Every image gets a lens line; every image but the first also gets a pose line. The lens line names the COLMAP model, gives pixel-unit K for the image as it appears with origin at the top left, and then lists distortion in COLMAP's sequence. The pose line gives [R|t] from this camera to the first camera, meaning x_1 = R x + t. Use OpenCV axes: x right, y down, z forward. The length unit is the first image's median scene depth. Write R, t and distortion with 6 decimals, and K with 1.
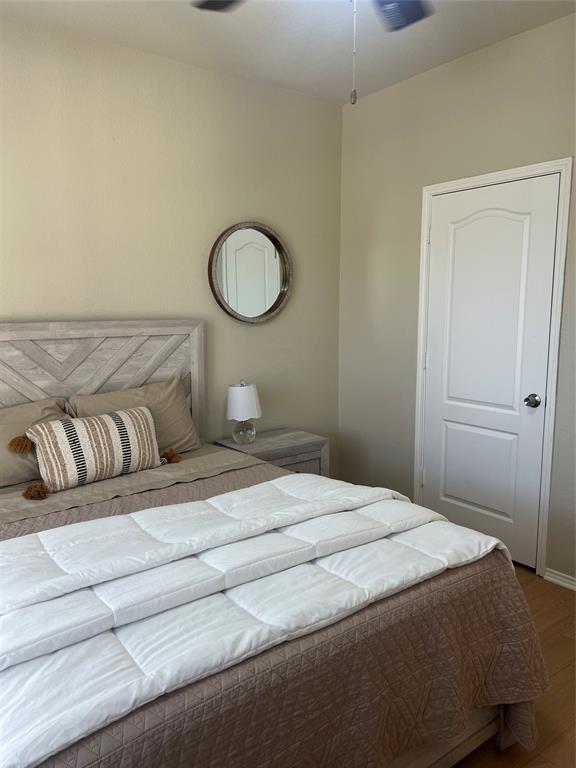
lens RADIAL K [[578.3, 0, 284.9], [0, 578.3, 389.5], [0, 0, 1]] dist [0.048384, -0.057664]
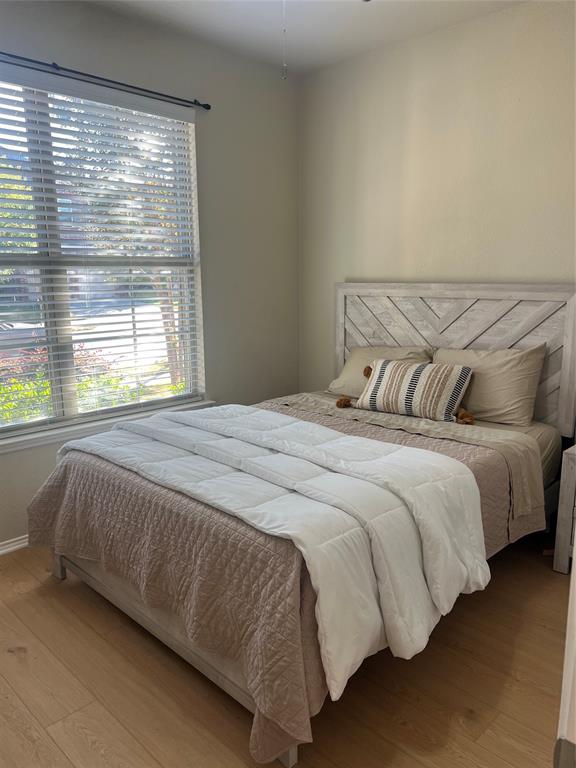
lens RADIAL K [[578.3, 0, 284.9], [0, 578.3, 389.5], [0, 0, 1]] dist [0.048384, -0.057664]
pose [[0.138616, 0.200691, -0.969798, 0.774905], [-0.147712, 0.972488, 0.180135, -0.073932], [0.979268, 0.118281, 0.164447, 0.537883]]
